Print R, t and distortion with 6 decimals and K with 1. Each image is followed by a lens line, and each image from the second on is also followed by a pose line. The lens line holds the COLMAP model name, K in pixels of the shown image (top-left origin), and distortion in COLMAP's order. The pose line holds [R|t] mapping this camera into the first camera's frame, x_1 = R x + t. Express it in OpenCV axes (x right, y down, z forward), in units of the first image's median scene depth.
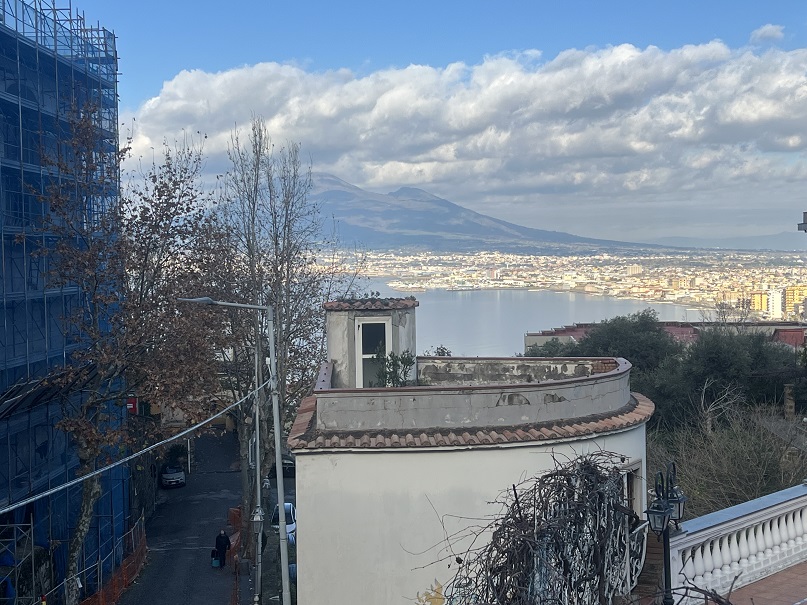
lens RADIAL K [[1167.5, 0, 403.5], [0, 1167.5, 302.5], [0, 0, 1]] dist [0.194298, 0.000483]
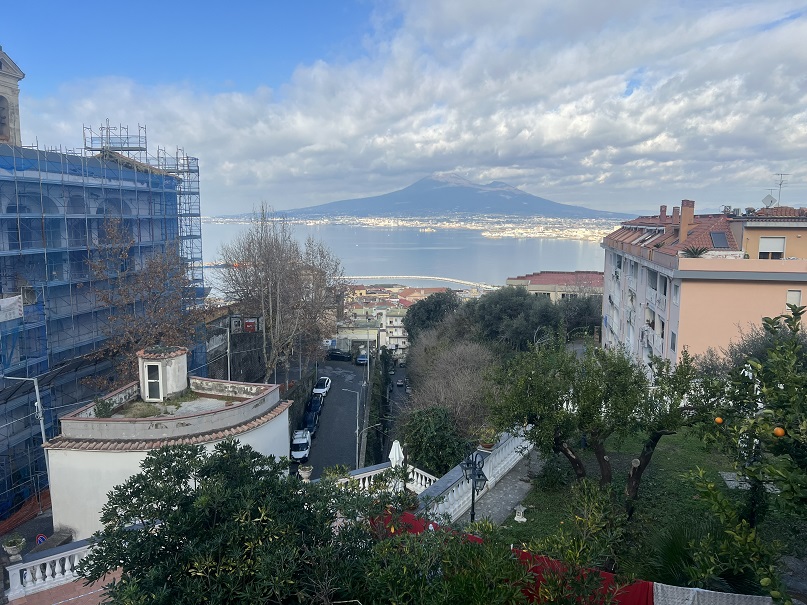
lens RADIAL K [[603.0, 0, 404.2], [0, 603.0, 299.2], [0, 0, 1]] dist [0.072441, -0.098281]
pose [[0.989459, 0.040684, -0.138980, 0.540951], [-0.027304, 0.994924, 0.096855, -0.207223], [0.142215, -0.092040, 0.985547, 0.028948]]
